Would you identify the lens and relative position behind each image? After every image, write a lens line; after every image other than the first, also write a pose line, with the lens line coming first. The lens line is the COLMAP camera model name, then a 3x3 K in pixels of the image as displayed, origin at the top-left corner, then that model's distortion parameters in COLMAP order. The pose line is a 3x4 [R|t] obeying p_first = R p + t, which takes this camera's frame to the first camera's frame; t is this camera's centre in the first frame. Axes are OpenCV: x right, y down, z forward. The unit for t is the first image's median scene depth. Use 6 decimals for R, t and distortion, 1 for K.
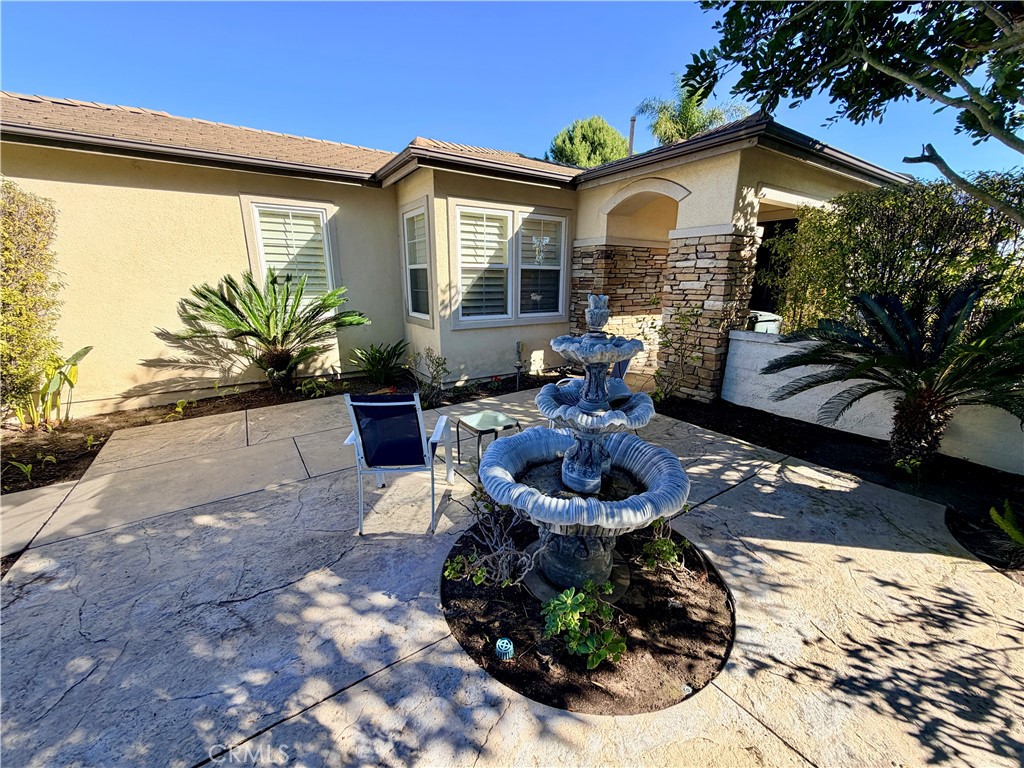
lens RADIAL K [[411.5, 0, 512.0], [0, 411.5, 384.0], [0, 0, 1]] dist [-0.000212, 0.000112]
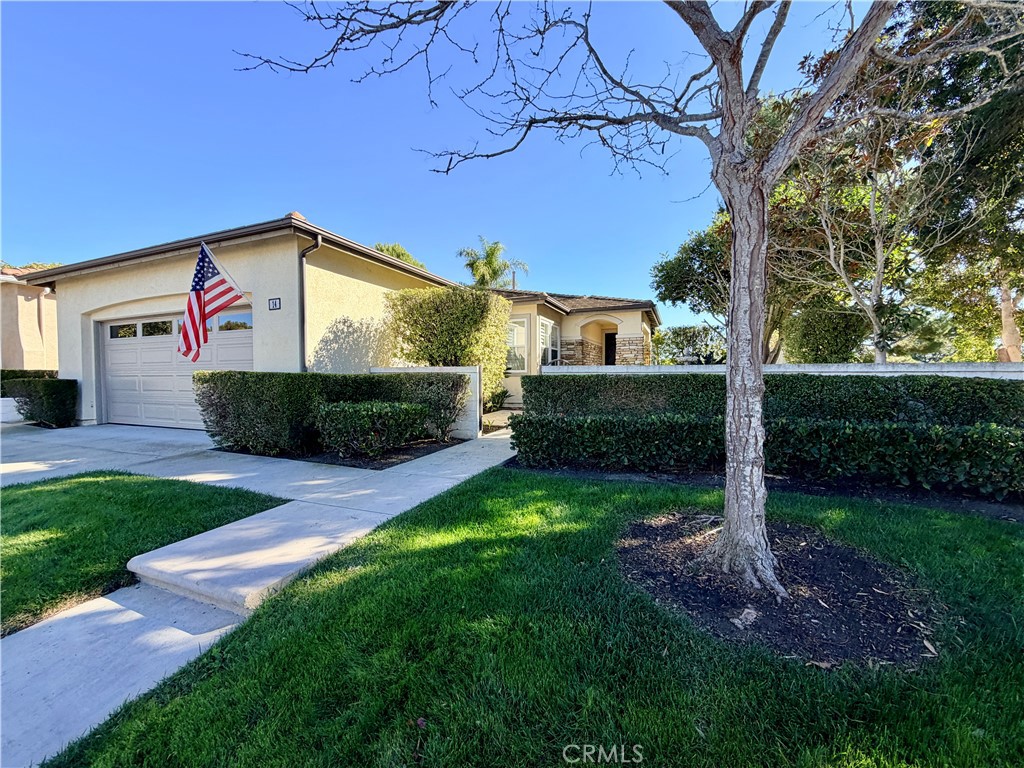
lens RADIAL K [[411.5, 0, 512.0], [0, 411.5, 384.0], [0, 0, 1]] dist [-0.000212, 0.000112]
pose [[0.823573, -0.018191, 0.566918, -1.873695], [0.148796, 0.971411, -0.184990, 0.350229], [-0.547345, 0.236708, 0.802734, -0.737505]]
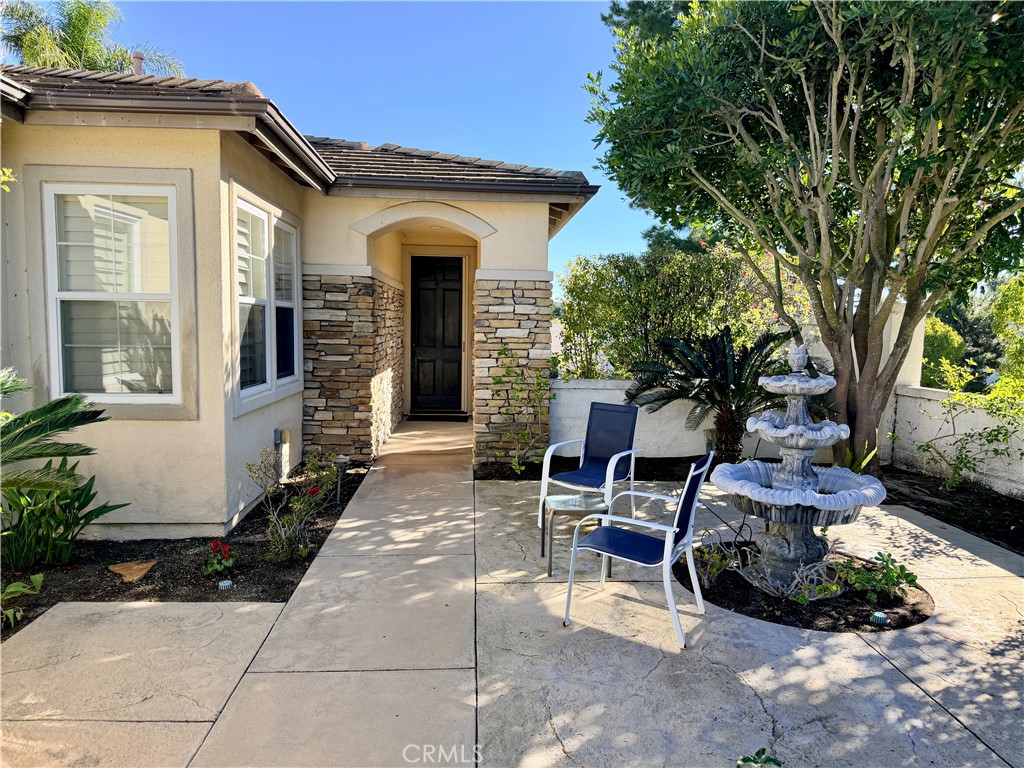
lens RADIAL K [[721.5, 0, 512.0], [0, 721.5, 384.0], [0, 0, 1]] dist [0.061543, -0.072733]
pose [[0.491048, -0.071223, 0.868216, -1.034573], [0.200830, 0.979061, -0.033270, -0.092779], [-0.847667, 0.190701, 0.495070, 0.292173]]
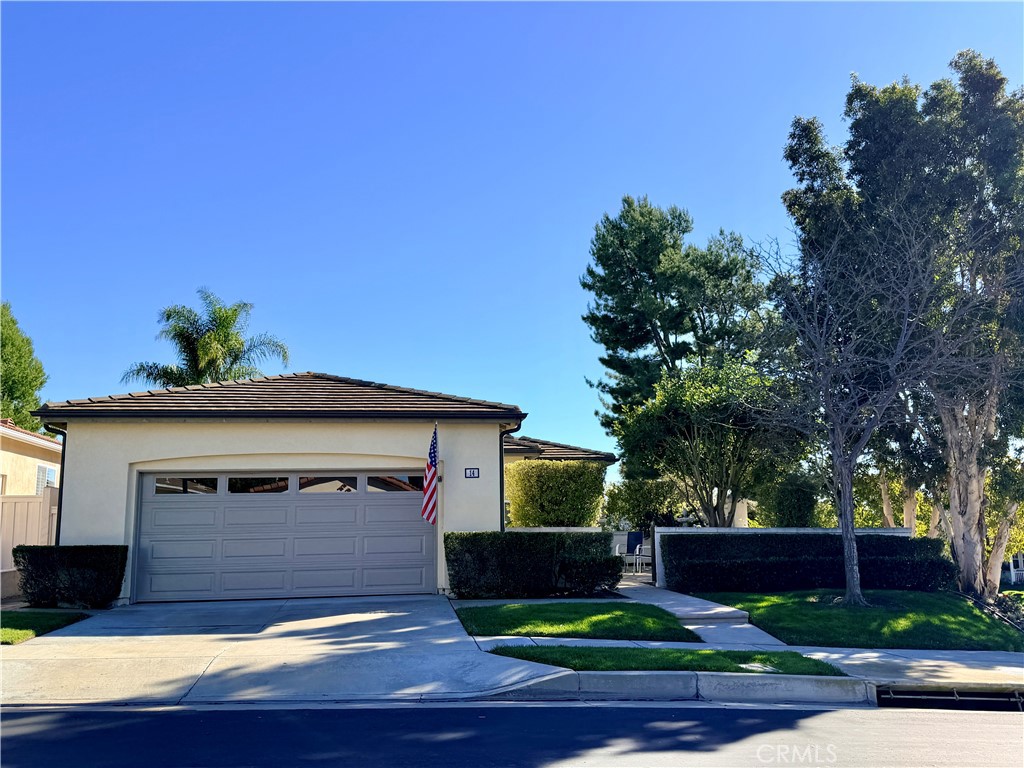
lens RADIAL K [[895.9, 0, 512.0], [0, 895.9, 384.0], [0, 0, 1]] dist [0.105547, -0.005078]
pose [[0.417072, 0.143330, 0.897501, -4.974257], [0.240853, 0.934753, -0.261204, 0.347783], [-0.876379, 0.325106, 0.355338, -0.765973]]
